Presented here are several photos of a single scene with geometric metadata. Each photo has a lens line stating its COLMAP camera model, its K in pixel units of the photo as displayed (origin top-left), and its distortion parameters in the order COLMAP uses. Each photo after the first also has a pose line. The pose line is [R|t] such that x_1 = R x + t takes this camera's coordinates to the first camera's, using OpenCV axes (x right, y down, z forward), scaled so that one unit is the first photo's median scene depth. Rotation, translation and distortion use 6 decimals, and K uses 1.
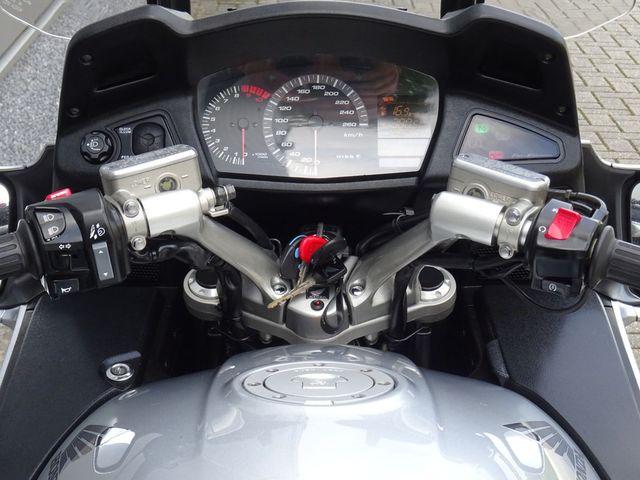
lens RADIAL K [[1721.4, 0, 319.3], [0, 1721.4, 240.0], [0, 0, 1]] dist [0.157863, 0.000000]
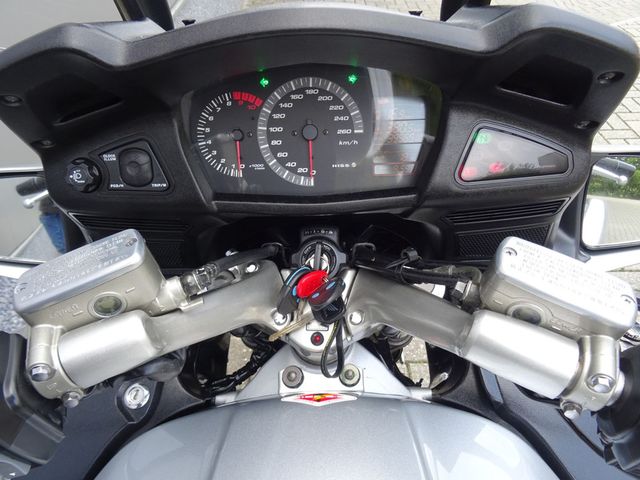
lens RADIAL K [[457.6, 0, 326.0], [0, 457.6, 239.4], [0, 0, 1]] dist [0.006864, 0.007016]
pose [[0.999430, -0.028491, -0.018096, 0.009899], [0.033421, 0.910215, 0.412785, -0.119709], [0.004711, -0.413154, 0.910649, 0.733541]]
